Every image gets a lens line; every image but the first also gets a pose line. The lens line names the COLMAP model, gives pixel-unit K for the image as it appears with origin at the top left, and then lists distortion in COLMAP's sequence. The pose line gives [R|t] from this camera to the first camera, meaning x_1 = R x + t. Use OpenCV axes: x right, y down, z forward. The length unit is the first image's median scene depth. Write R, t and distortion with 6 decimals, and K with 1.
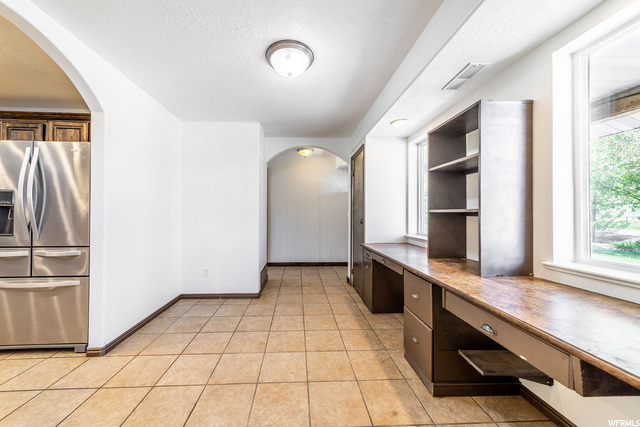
lens RADIAL K [[221.8, 0, 311.2], [0, 221.8, 212.0], [0, 0, 1]] dist [0.005466, -0.000503]
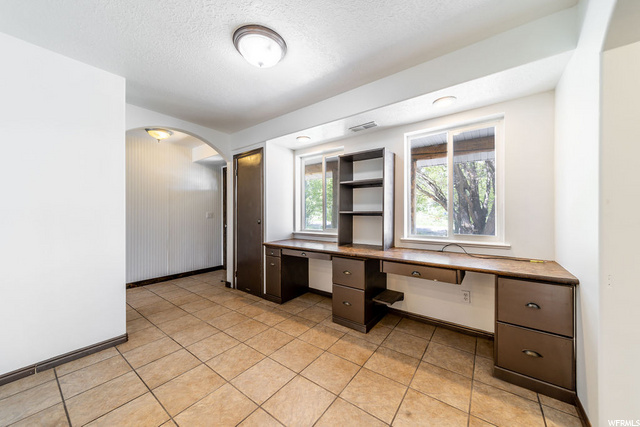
lens RADIAL K [[221.8, 0, 317.2], [0, 221.8, 213.9], [0, 0, 1]] dist [0.005466, -0.000503]
pose [[0.645239, -0.005580, 0.763960, -0.563212], [-0.001220, 0.999965, 0.008334, -0.003908], [-0.763980, -0.006309, 0.645209, 0.188675]]
